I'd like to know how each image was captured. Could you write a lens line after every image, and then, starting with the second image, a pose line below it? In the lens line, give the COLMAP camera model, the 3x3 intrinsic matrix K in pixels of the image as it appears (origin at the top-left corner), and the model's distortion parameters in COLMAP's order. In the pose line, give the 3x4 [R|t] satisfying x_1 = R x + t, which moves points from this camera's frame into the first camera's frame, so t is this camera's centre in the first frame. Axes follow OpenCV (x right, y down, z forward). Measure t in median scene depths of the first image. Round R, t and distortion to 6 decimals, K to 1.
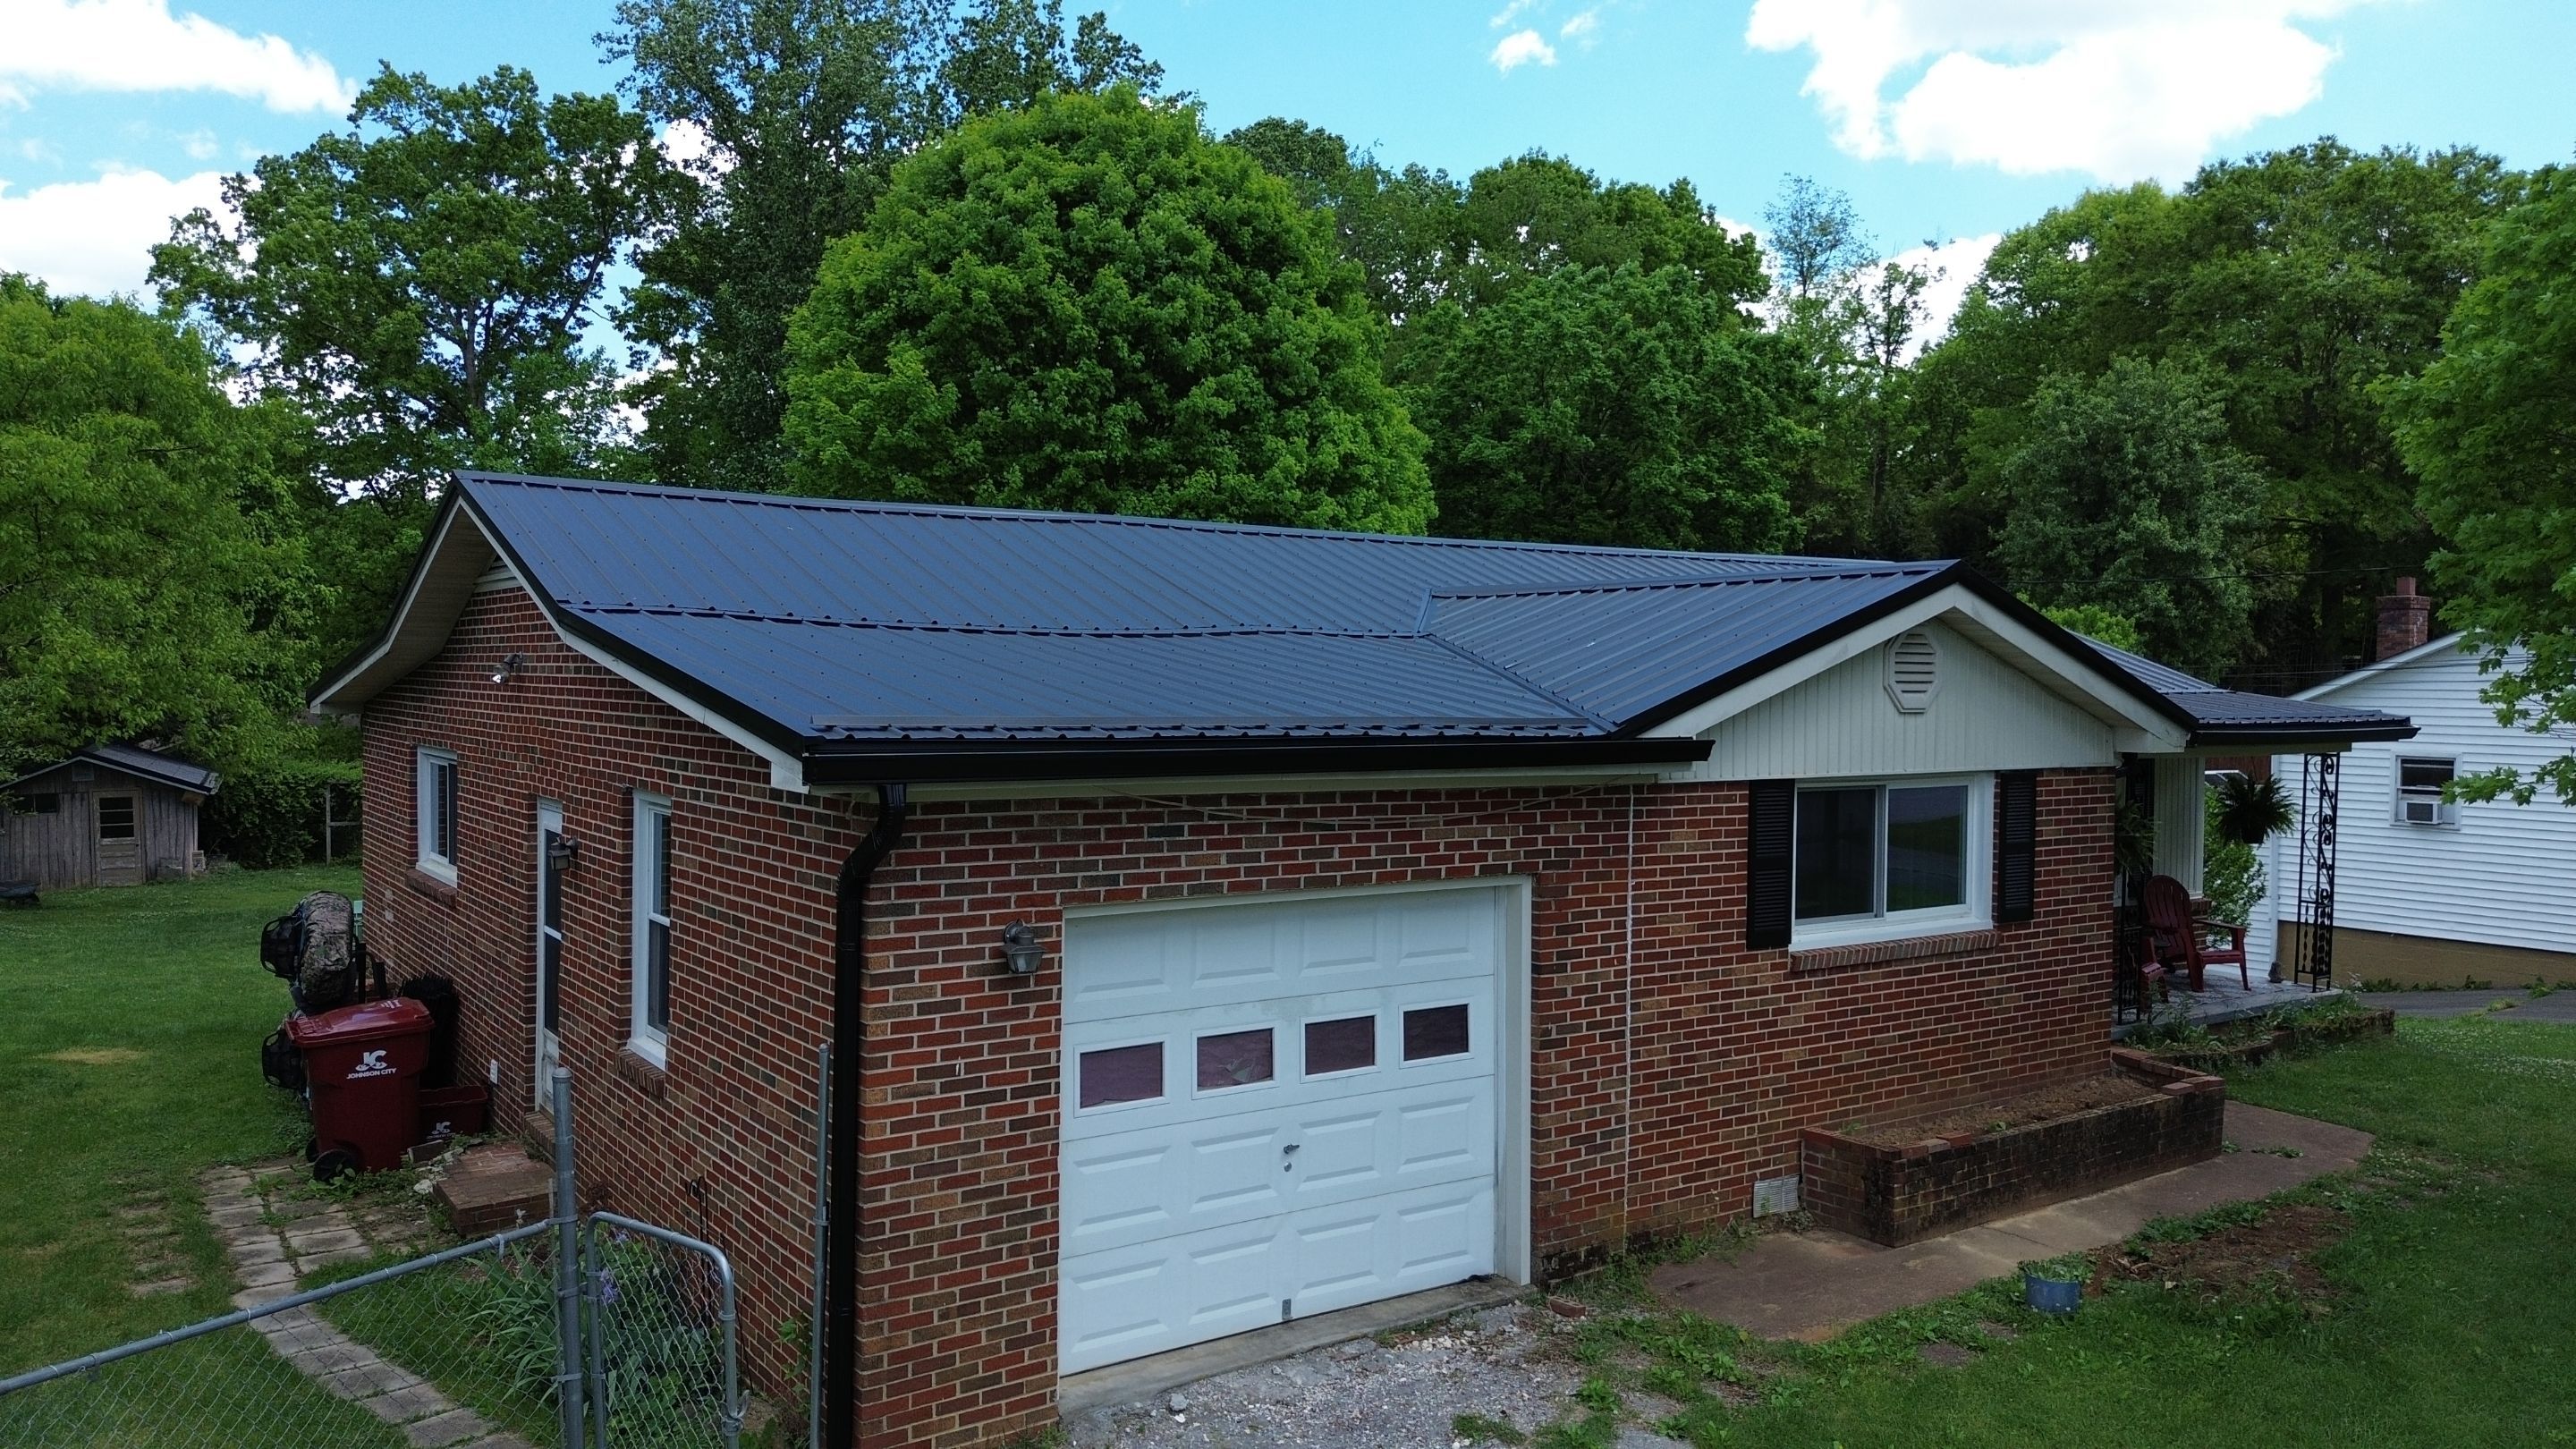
lens RADIAL K [[1807.8, 0, 1288.0], [0, 1807.8, 724.5], [0, 0, 1]] dist [-0.002481, 0.045123]
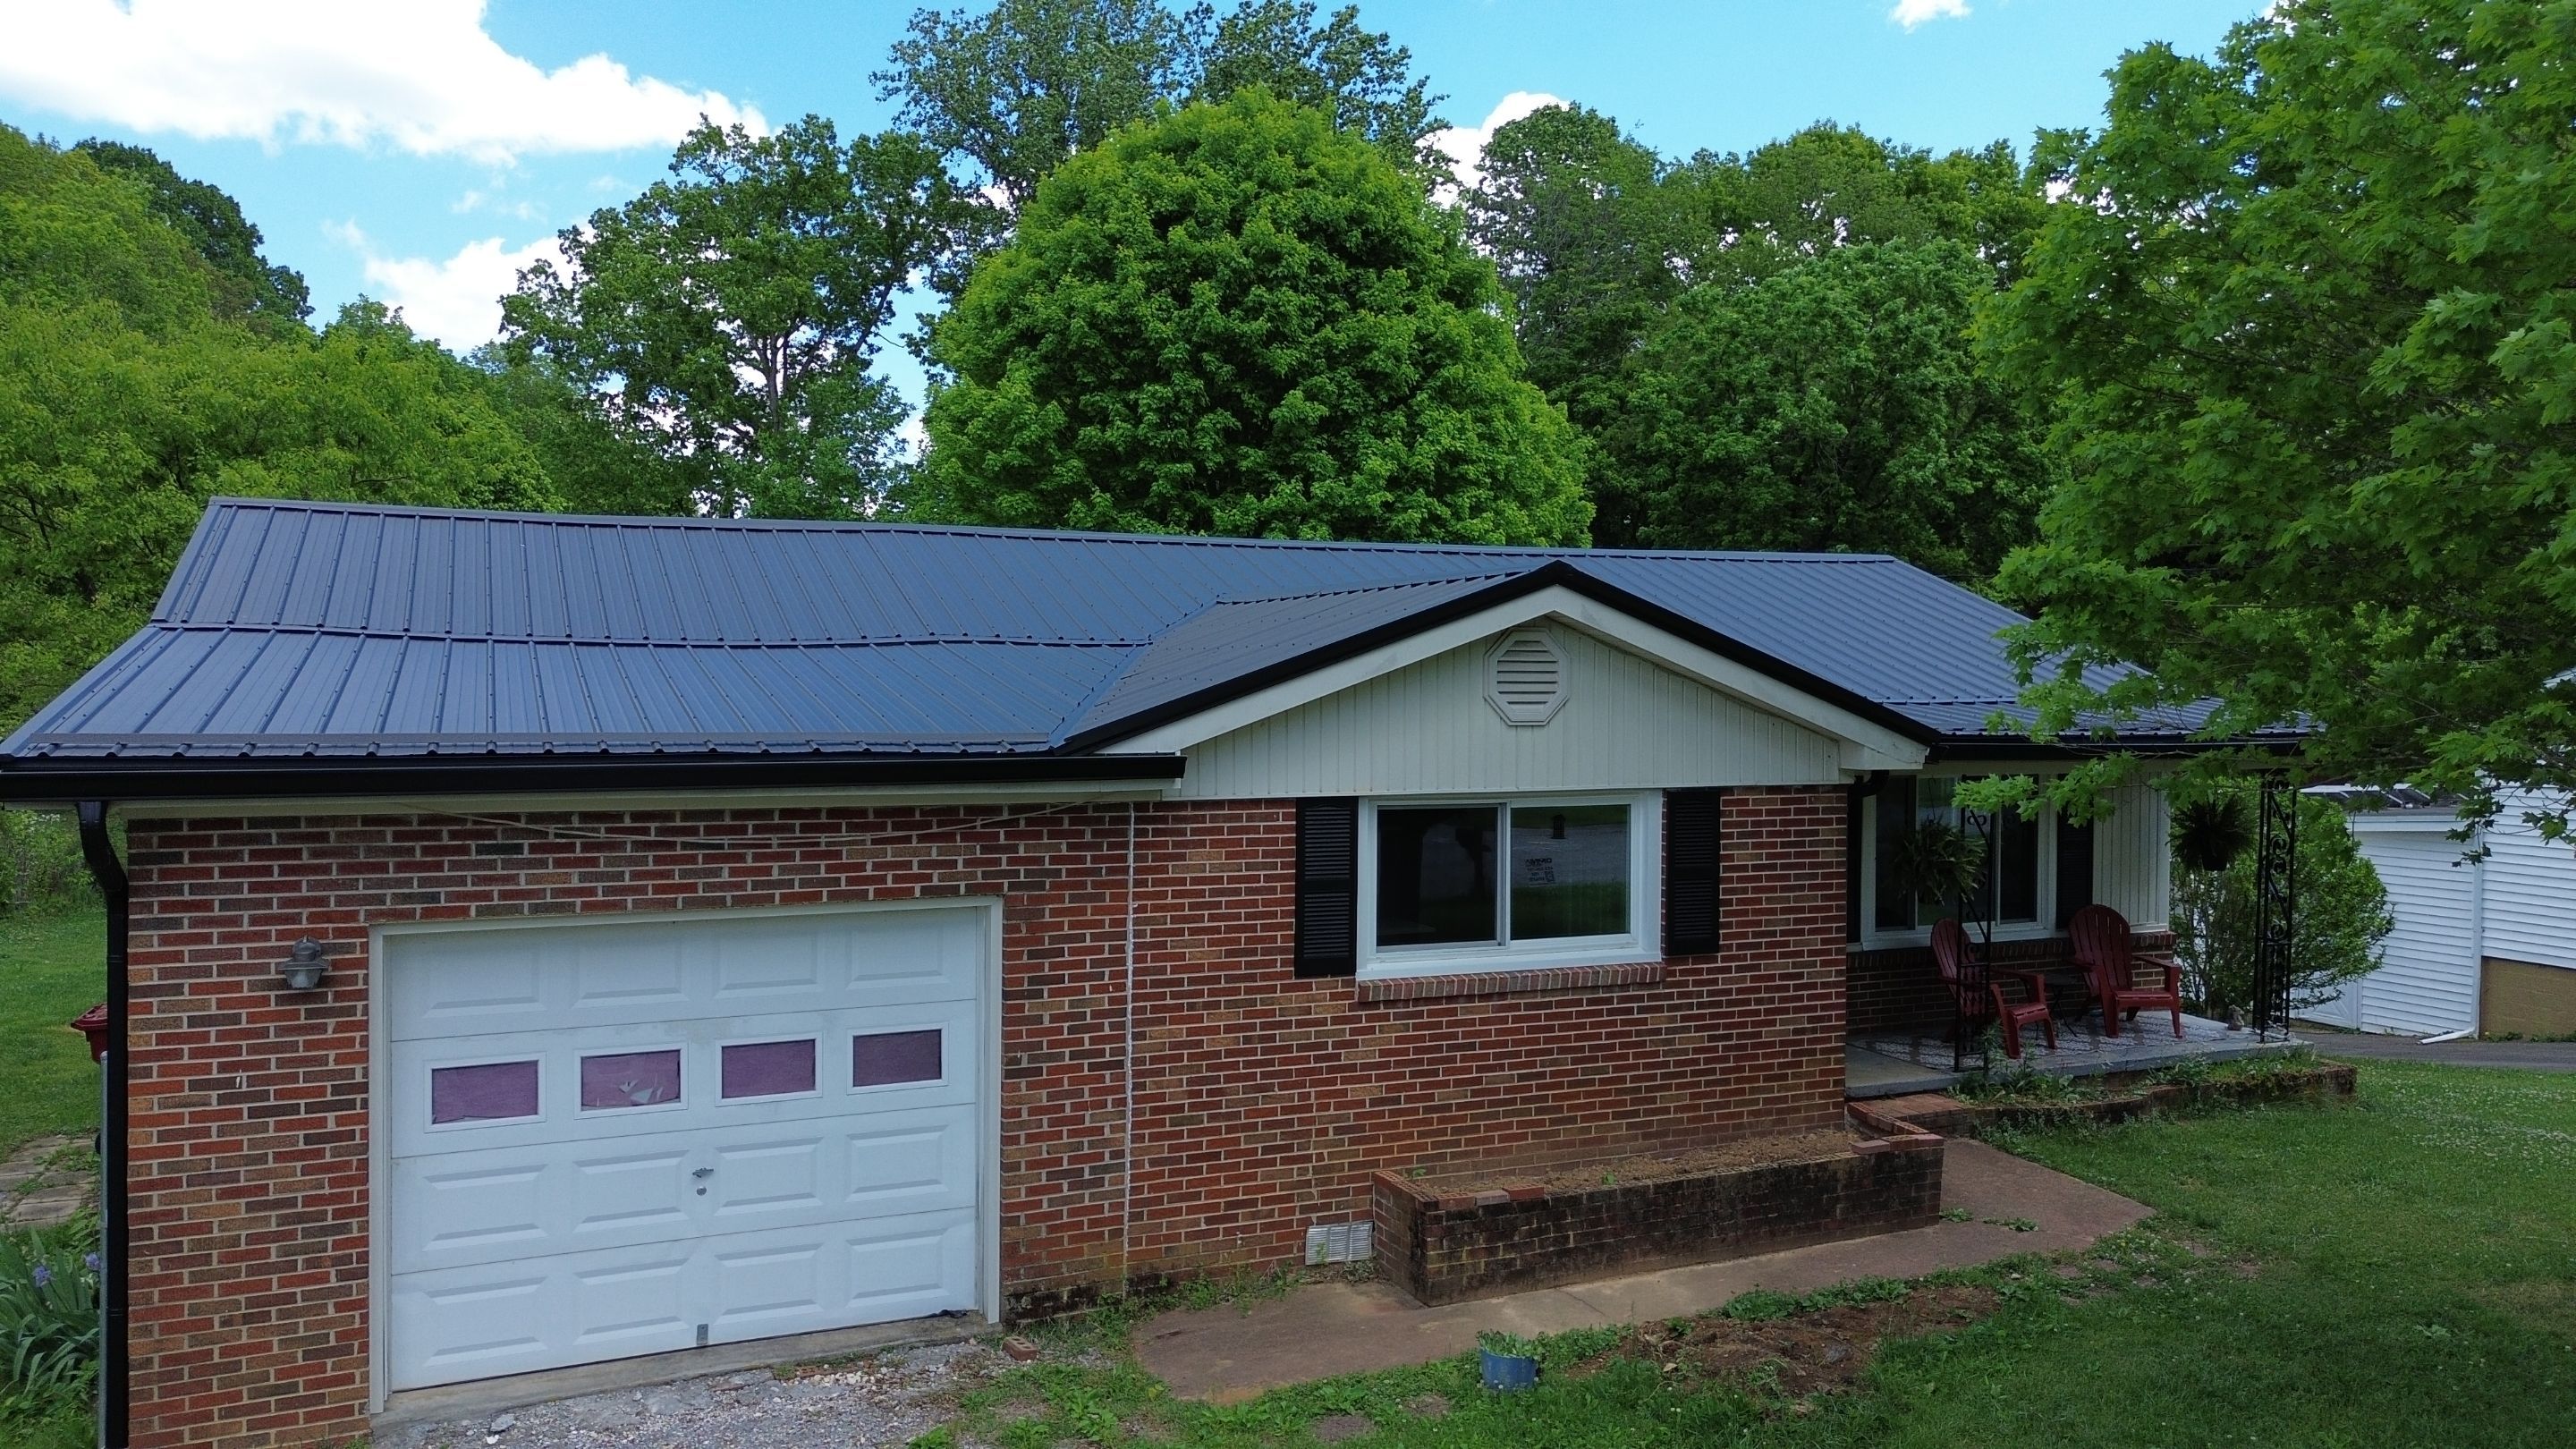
lens RADIAL K [[1792.8, 0, 1444.2], [0, 1792.8, 736.3], [0, 0, 1]] dist [0.073992, -0.071378]
pose [[0.978847, 0.000786, -0.204590, 0.527849], [0.000565, 0.999978, 0.006544, -0.007518], [0.204591, -0.006521, 0.978826, 0.102900]]
